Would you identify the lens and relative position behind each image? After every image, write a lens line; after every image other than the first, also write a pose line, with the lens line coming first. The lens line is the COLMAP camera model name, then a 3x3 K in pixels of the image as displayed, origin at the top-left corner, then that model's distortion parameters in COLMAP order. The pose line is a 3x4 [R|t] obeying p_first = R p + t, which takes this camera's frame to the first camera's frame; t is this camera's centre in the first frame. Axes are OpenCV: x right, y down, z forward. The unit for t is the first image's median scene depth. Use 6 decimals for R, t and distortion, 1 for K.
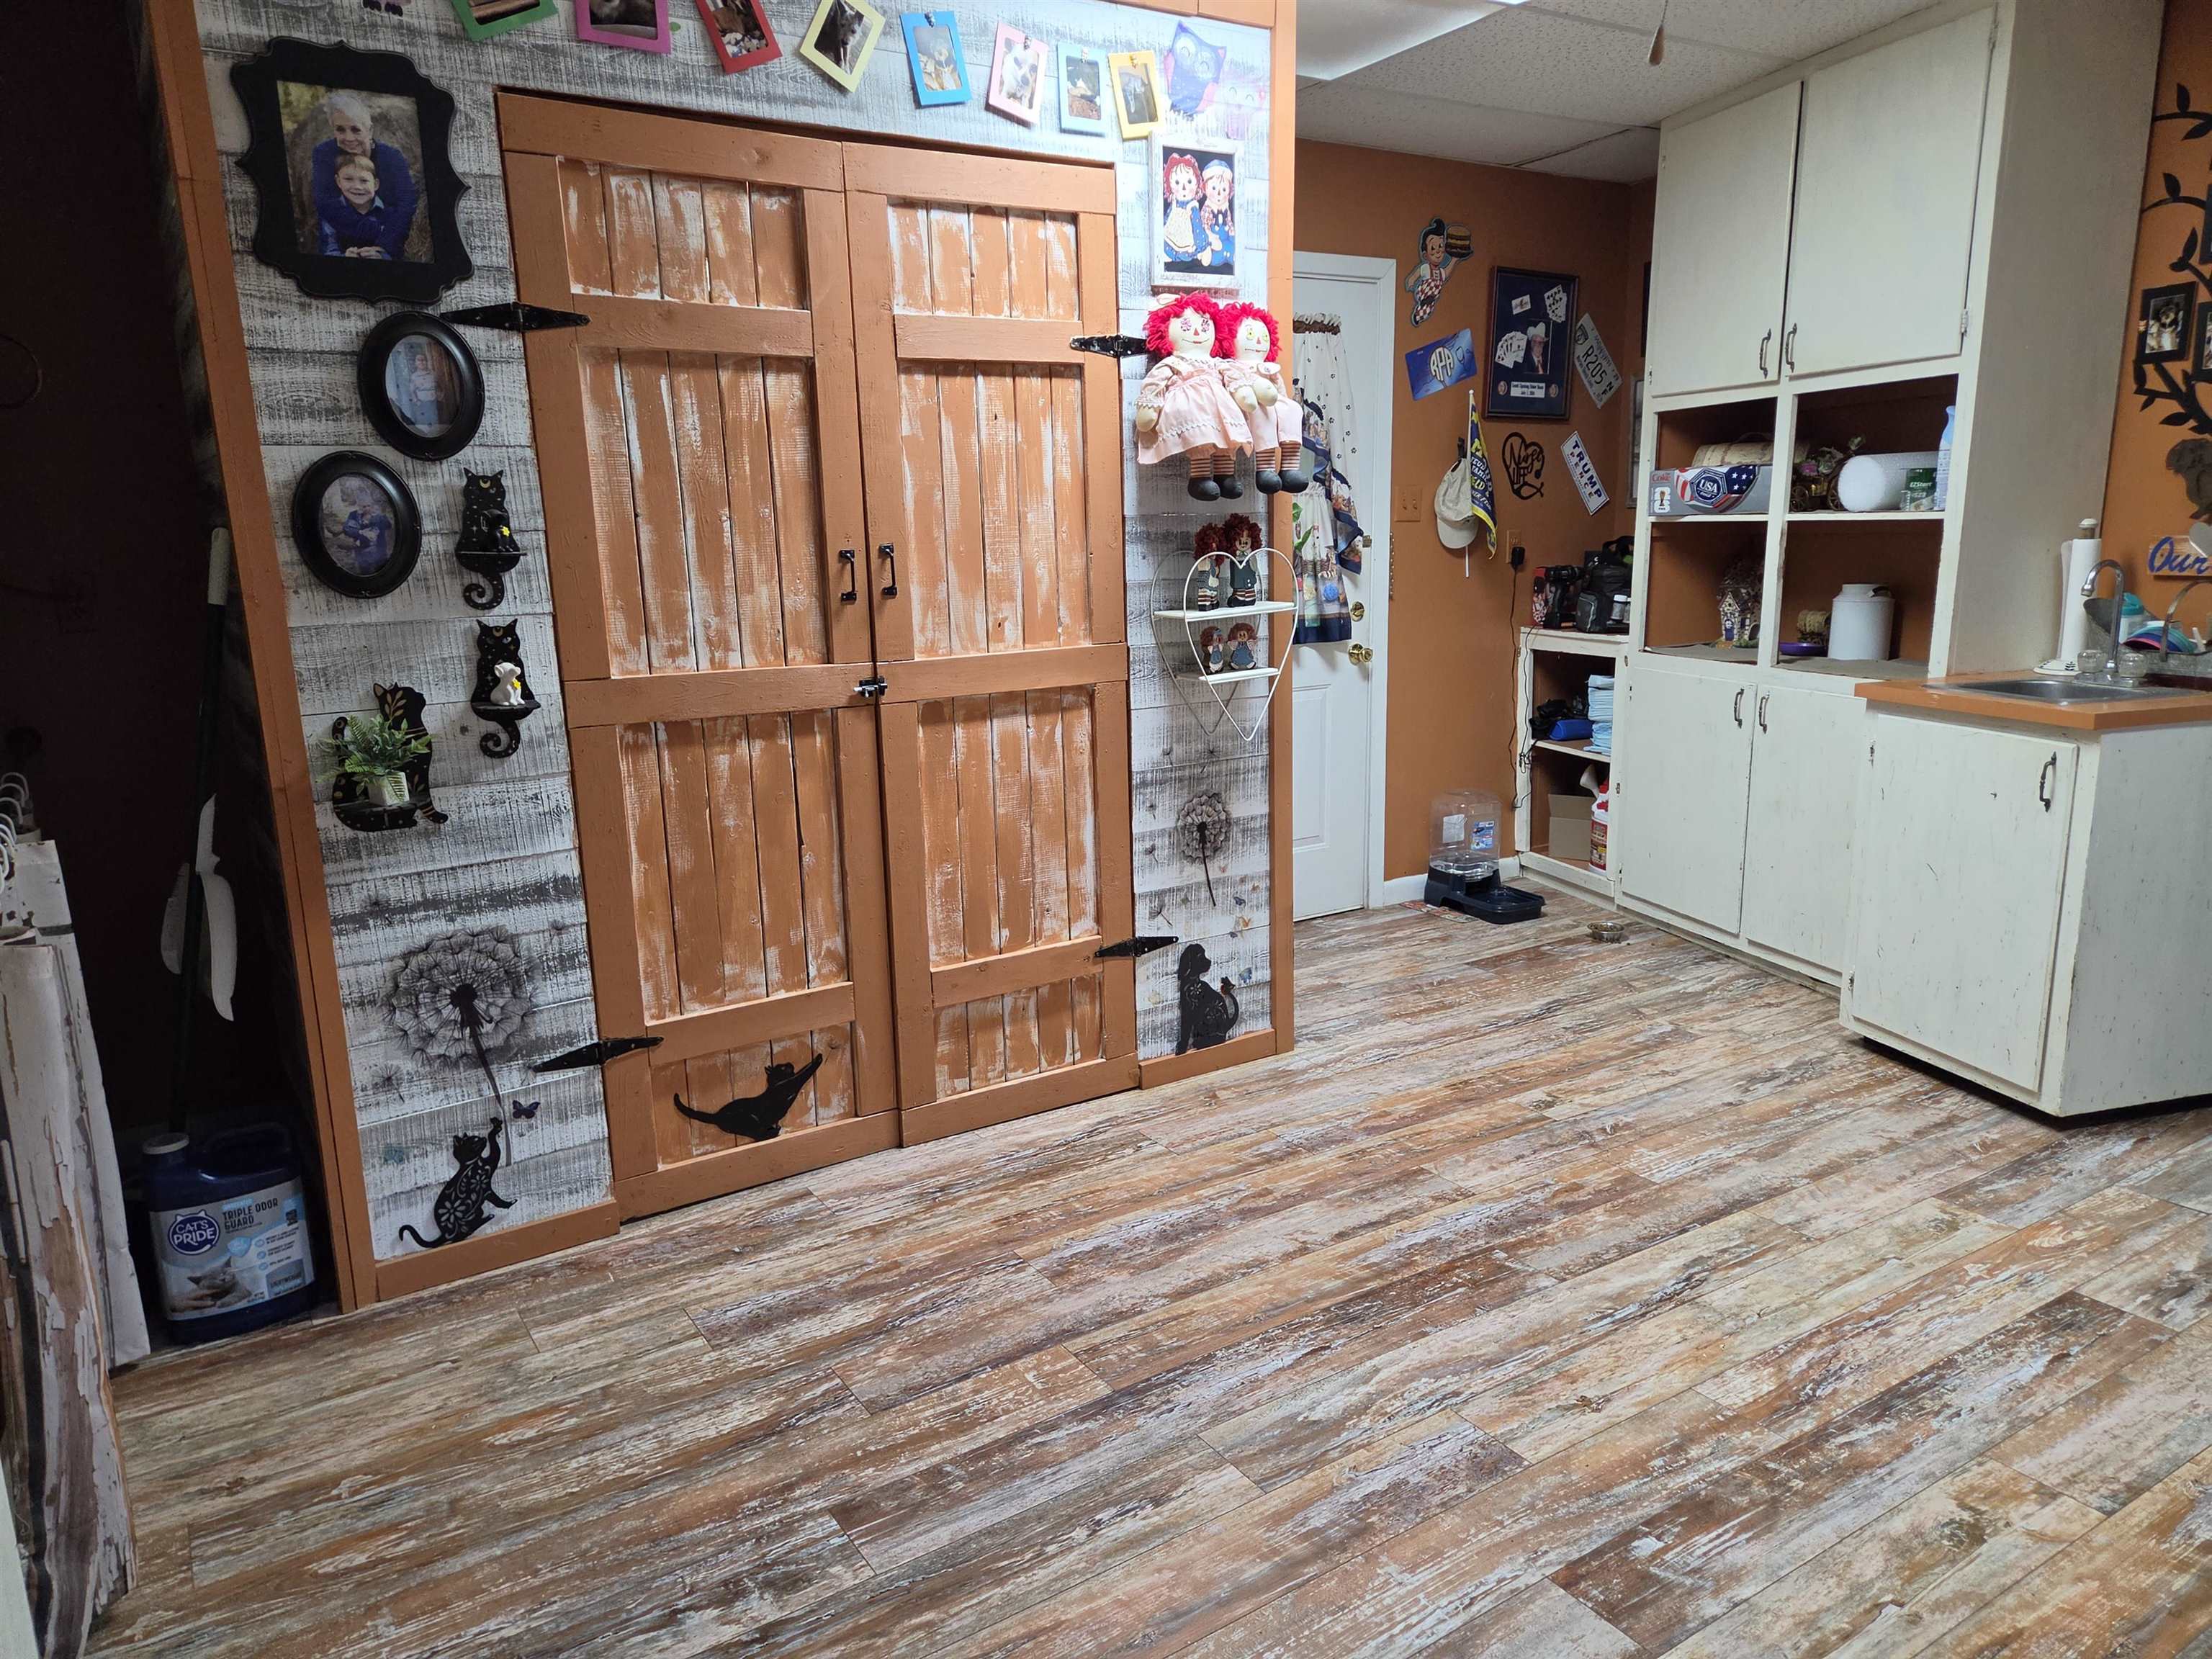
lens RADIAL K [[1494.1, 0, 1096.0], [0, 1494.1, 829.4], [0, 0, 1]] dist [0.071917, -0.050073]
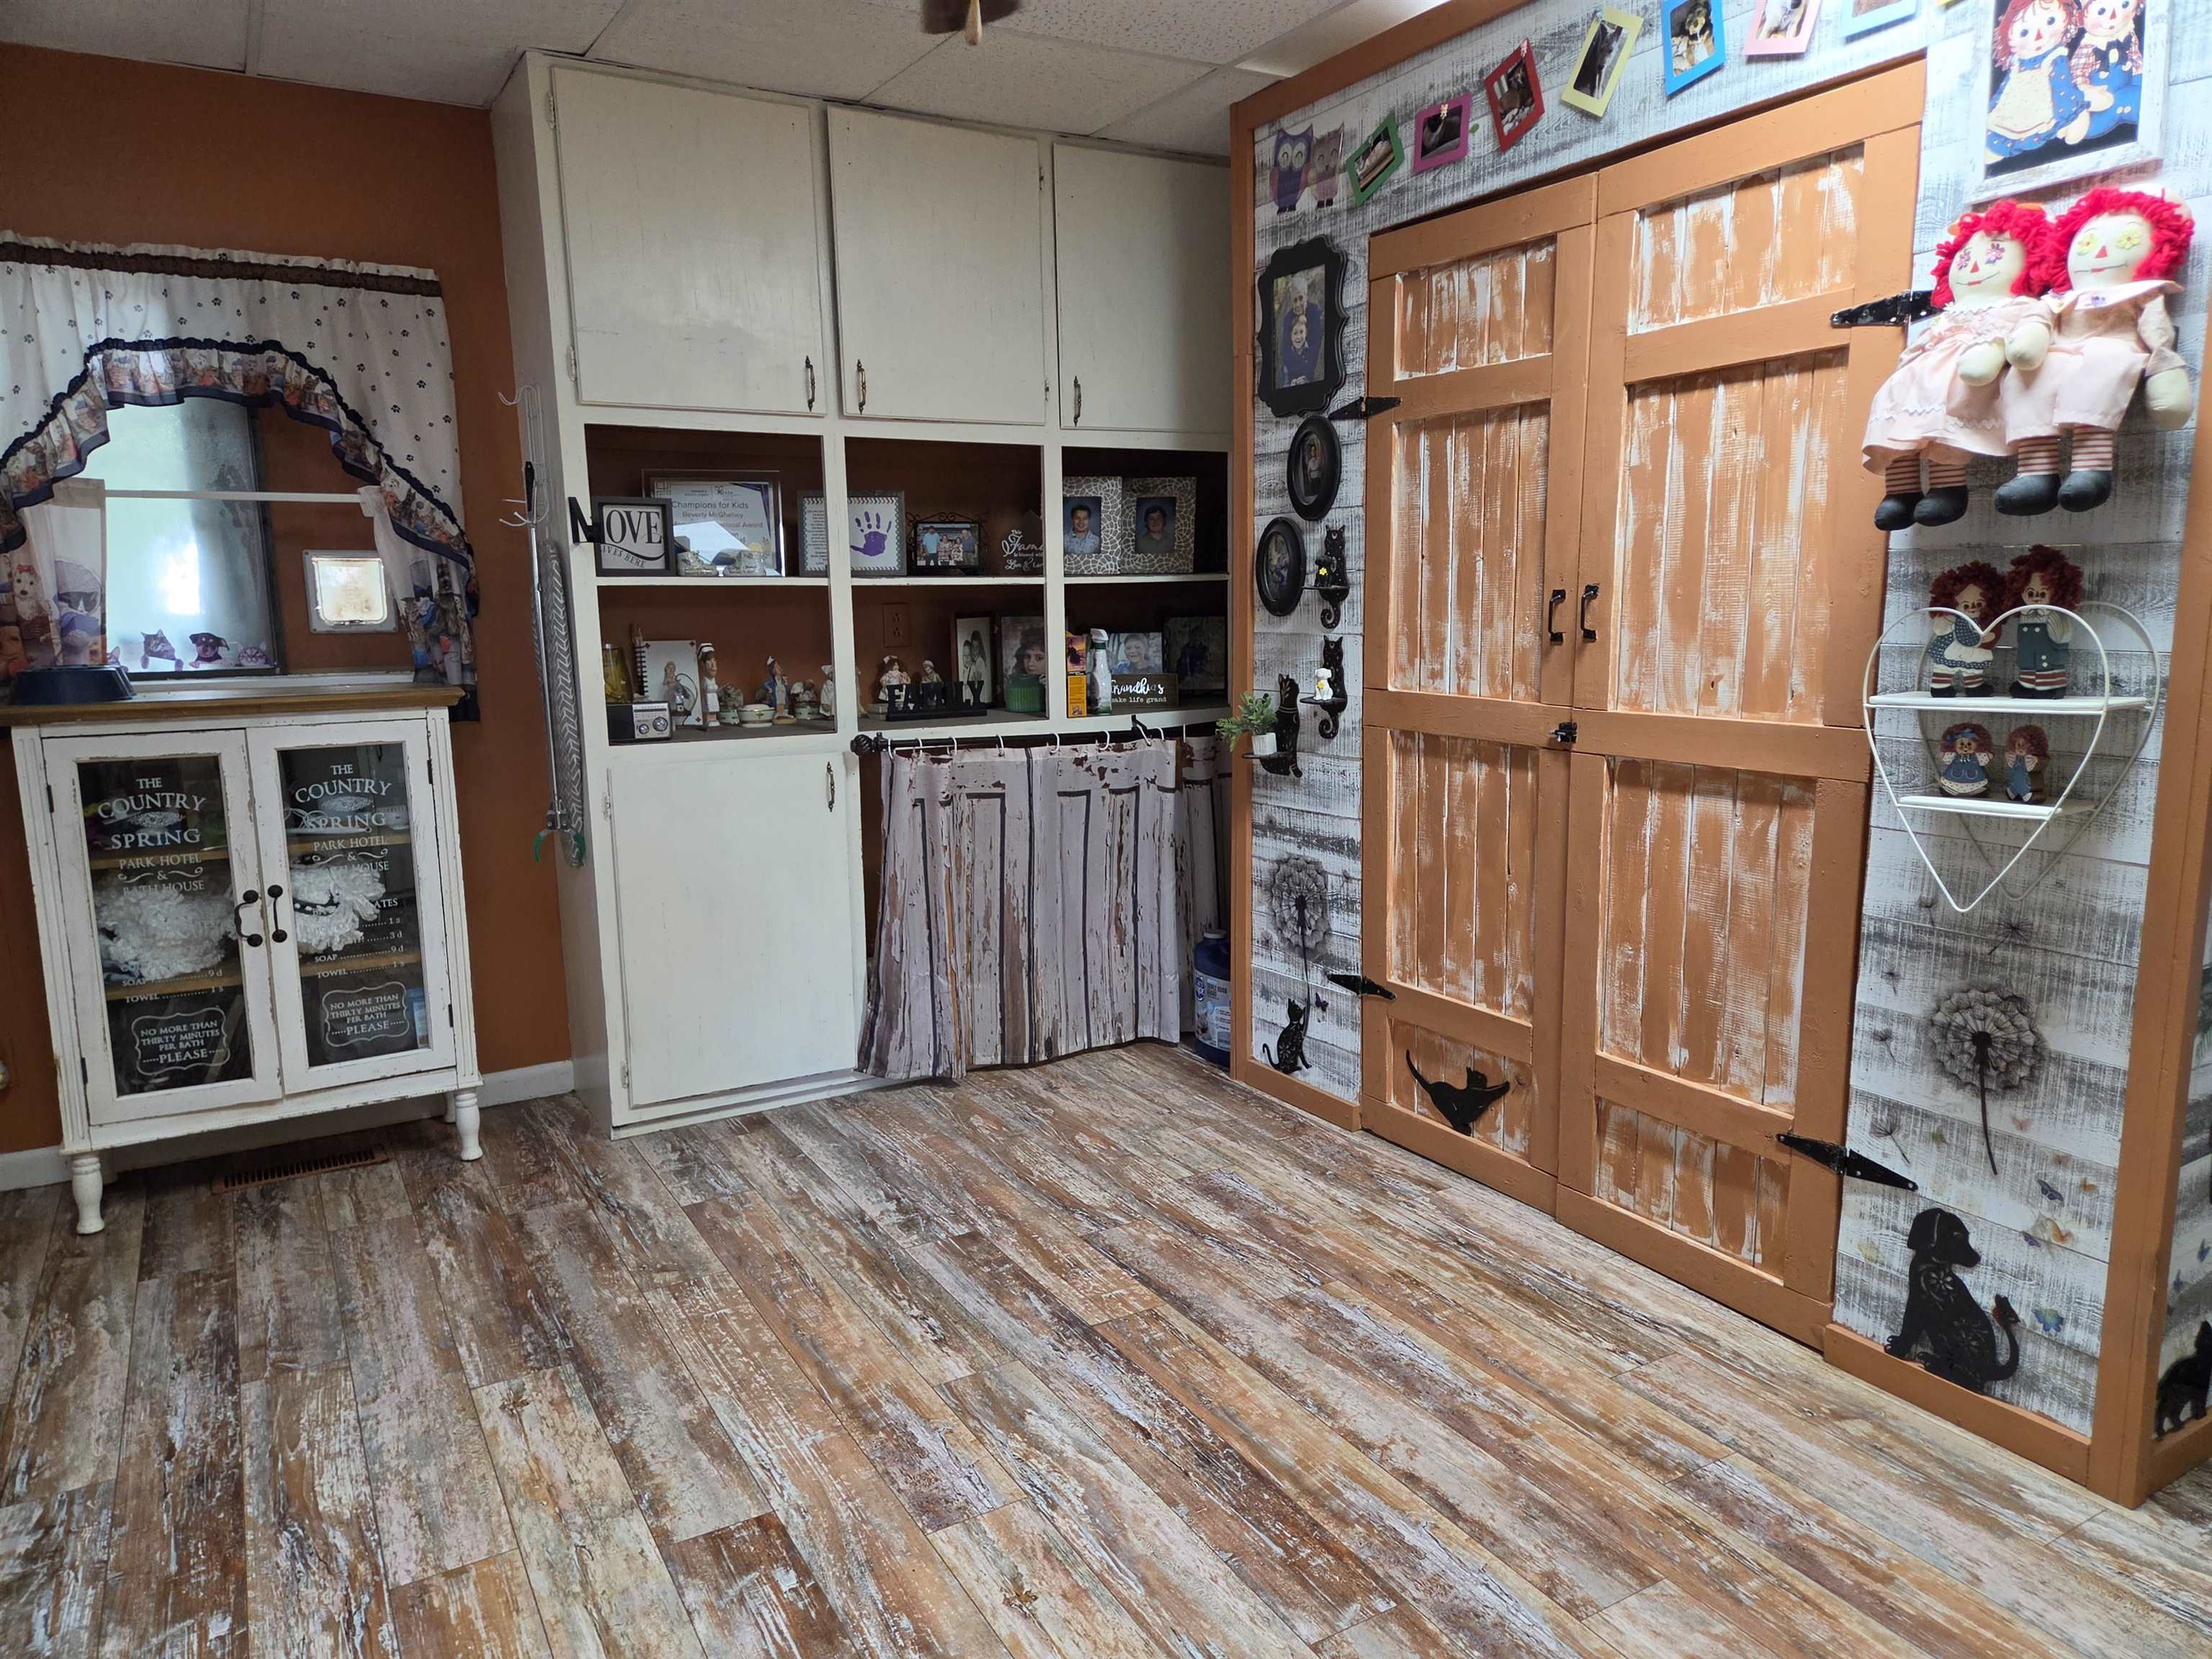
lens RADIAL K [[1494.1, 0, 1096.9], [0, 1494.1, 828.0], [0, 0, 1]] dist [0.071917, -0.050073]
pose [[-0.055363, 0.187646, -0.980675, 0.880882], [-0.181847, 0.963860, 0.194694, -0.180780], [0.981767, 0.189112, -0.019239, 0.787038]]
